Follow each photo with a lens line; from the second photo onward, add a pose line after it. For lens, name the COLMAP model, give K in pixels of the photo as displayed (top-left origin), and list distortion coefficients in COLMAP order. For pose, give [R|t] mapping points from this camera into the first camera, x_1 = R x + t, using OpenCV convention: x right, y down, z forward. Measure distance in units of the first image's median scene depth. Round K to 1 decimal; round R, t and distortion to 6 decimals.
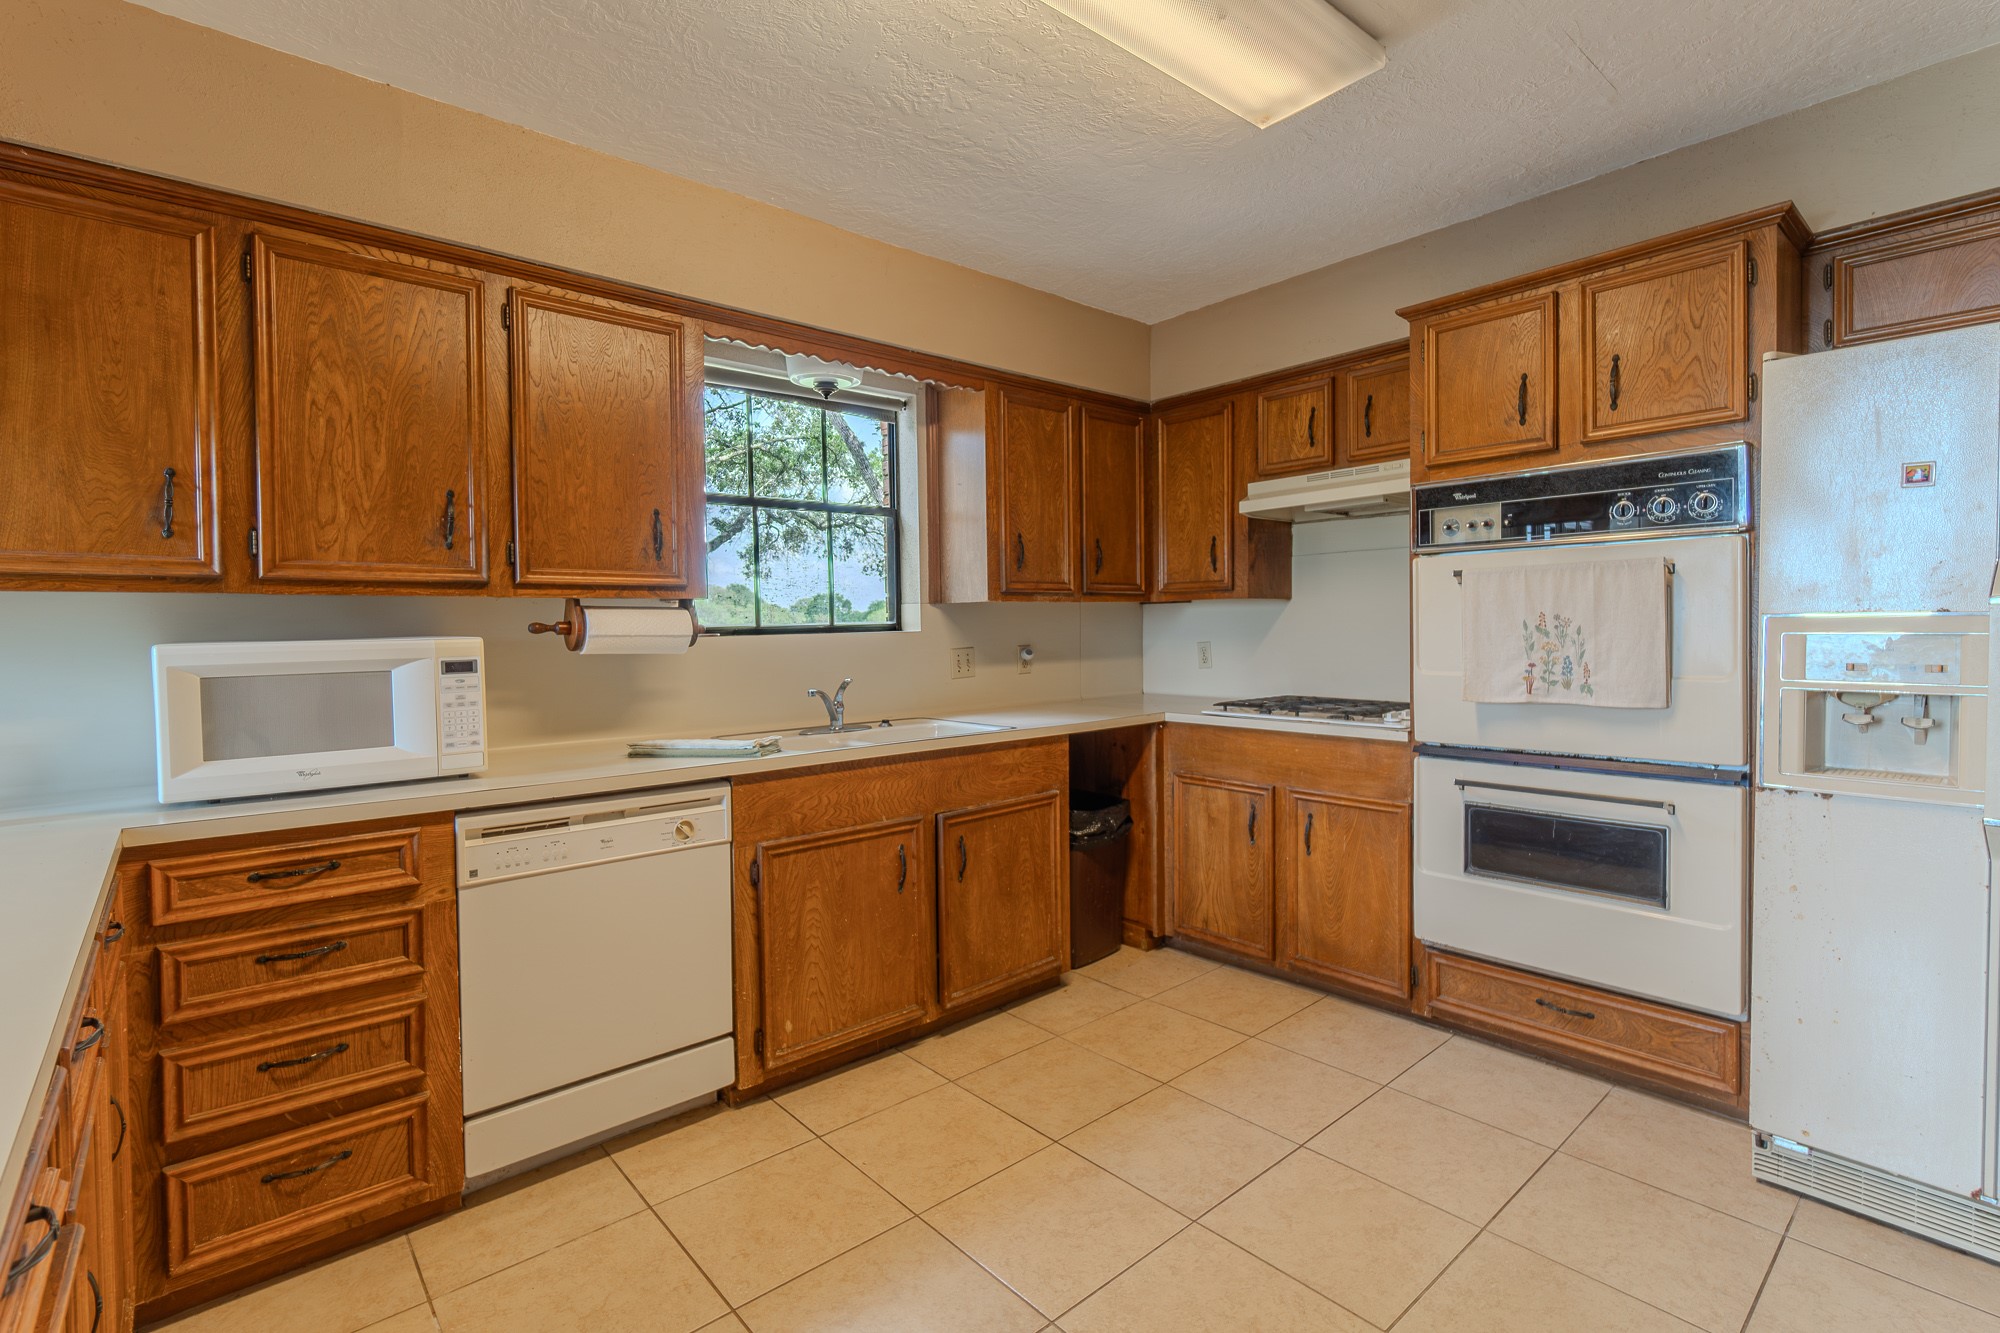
lens RADIAL K [[890.3, 0, 1003.4], [0, 890.3, 655.9], [0, 0, 1]] dist [0.001310, 0.000460]
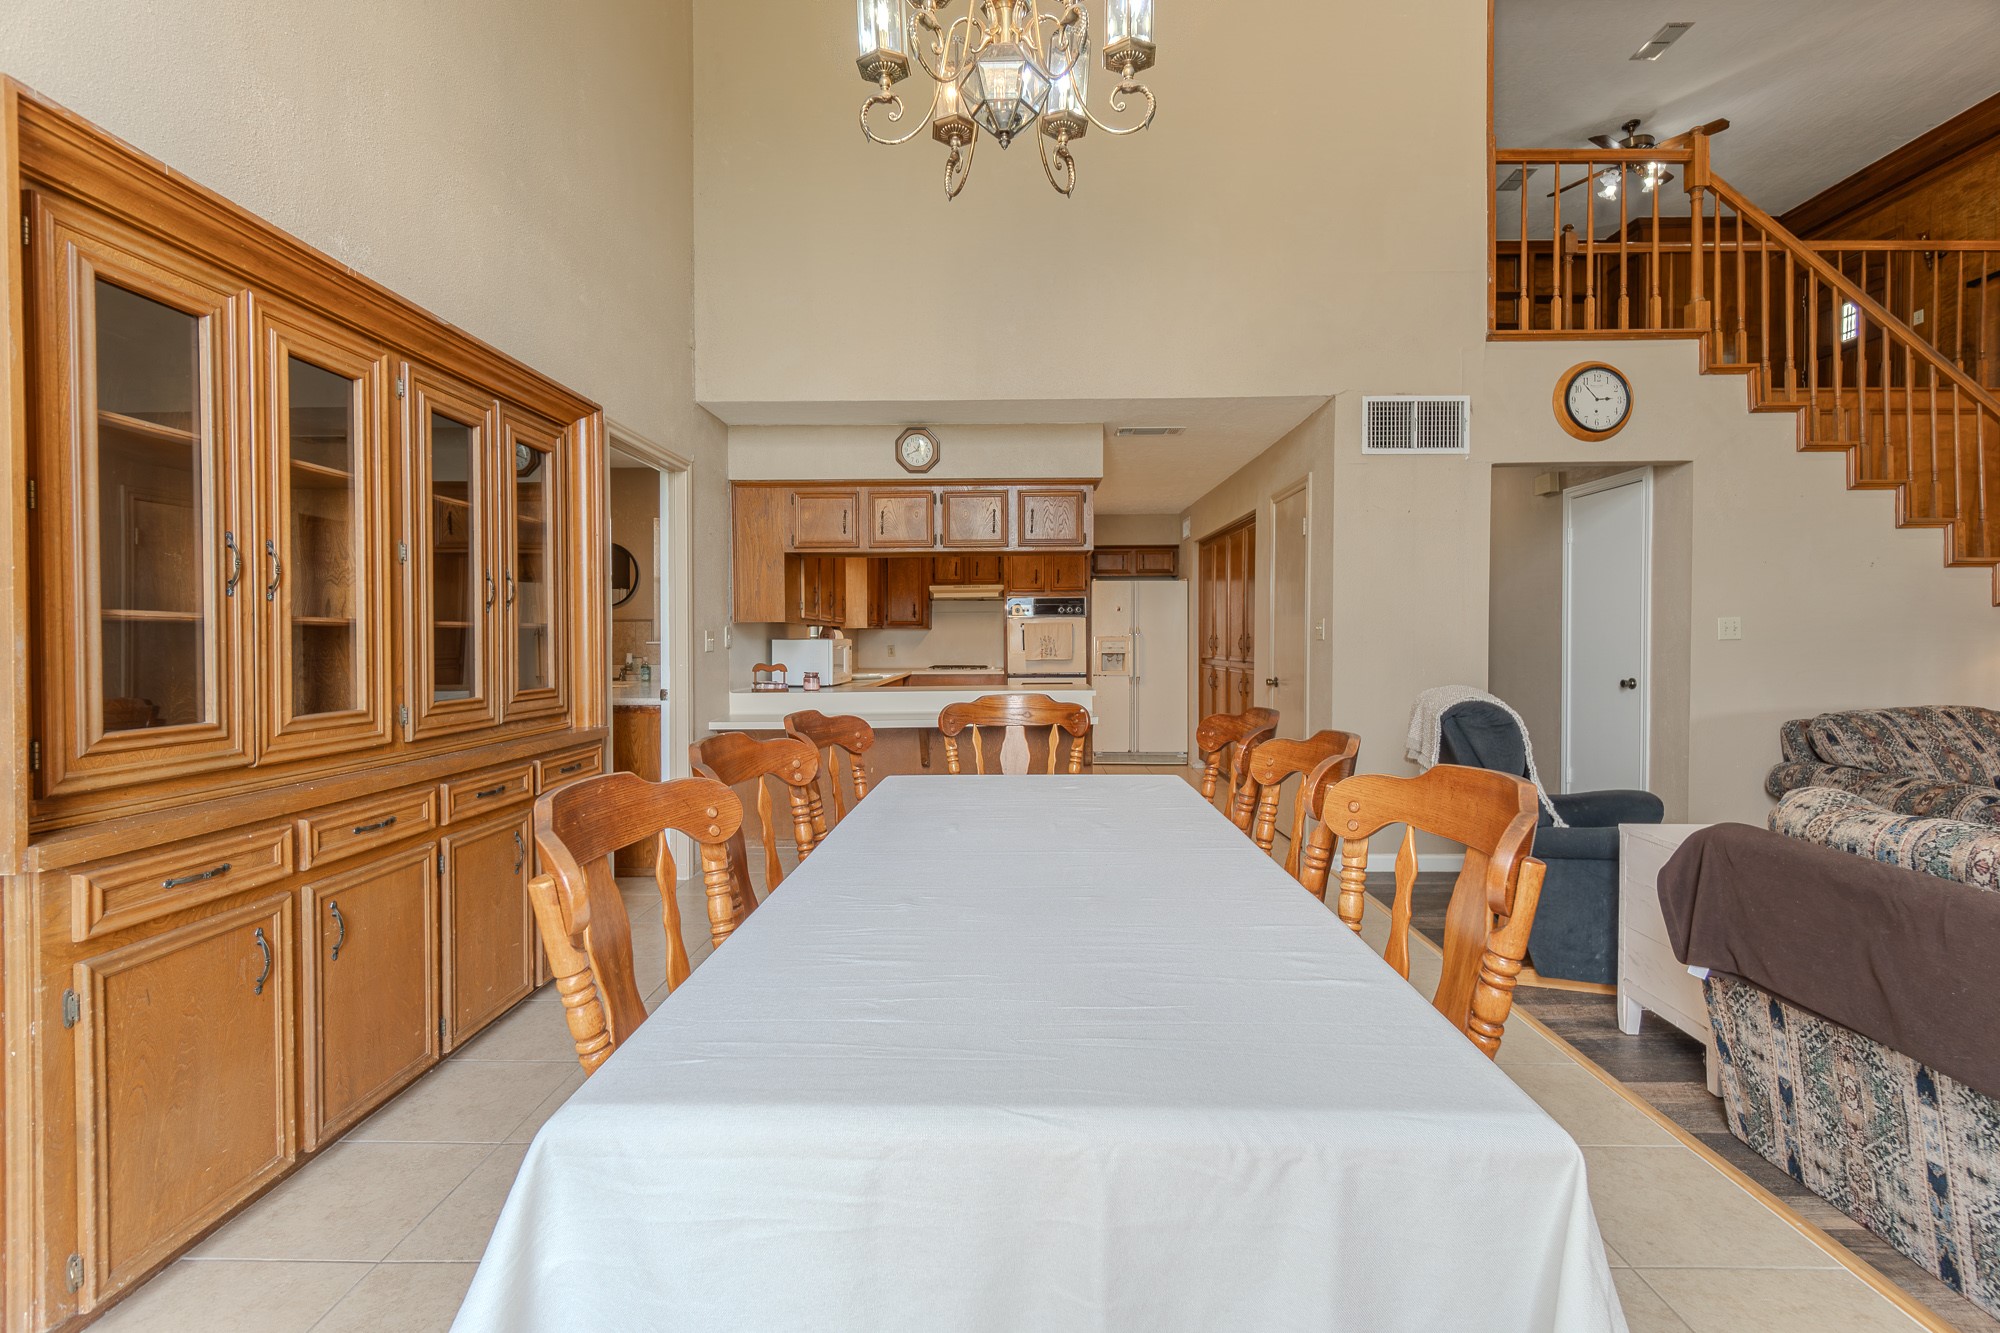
lens RADIAL K [[890.3, 0, 1003.4], [0, 890.3, 655.9], [0, 0, 1]] dist [0.001310, 0.000460]
pose [[0.660088, -0.003972, 0.751178, -2.352315], [0.020988, 0.999693, -0.013158, 0.084185], [-0.750895, 0.024451, 0.659969, -1.353331]]
